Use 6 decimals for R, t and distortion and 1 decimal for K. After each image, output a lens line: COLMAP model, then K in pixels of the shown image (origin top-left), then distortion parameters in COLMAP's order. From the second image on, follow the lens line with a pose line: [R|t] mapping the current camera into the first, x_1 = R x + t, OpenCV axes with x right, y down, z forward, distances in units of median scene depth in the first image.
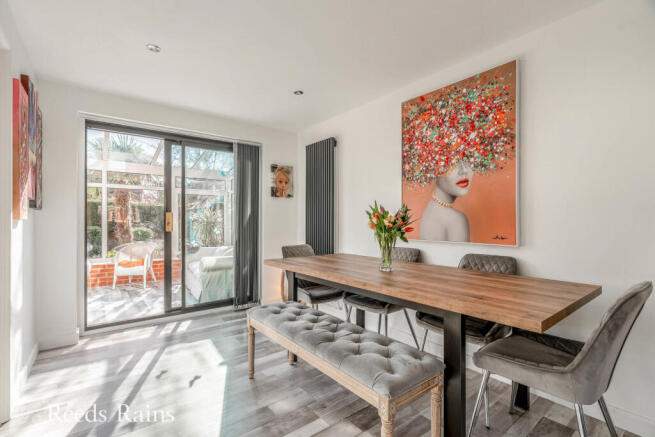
lens RADIAL K [[305.5, 0, 324.8], [0, 305.5, 217.1], [0, 0, 1]] dist [-0.002368, 0.000094]
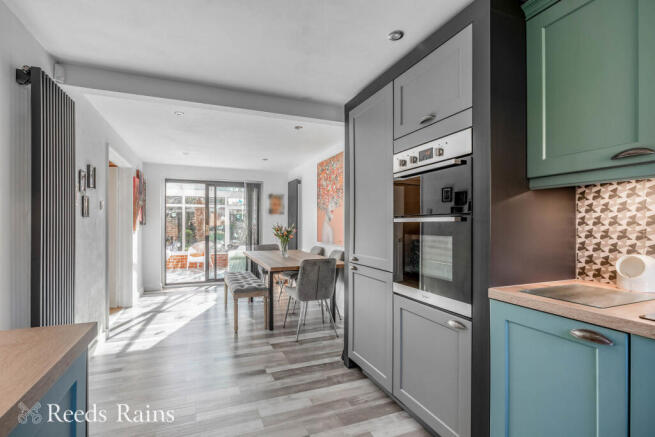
lens RADIAL K [[305.5, 0, 329.9], [0, 305.5, 222.4], [0, 0, 1]] dist [-0.002368, 0.000094]
pose [[0.972544, 0.001144, -0.232715, 0.570097], [0.000452, 0.999977, 0.006802, -0.039498], [0.232718, -0.006720, 0.972521, -0.538047]]
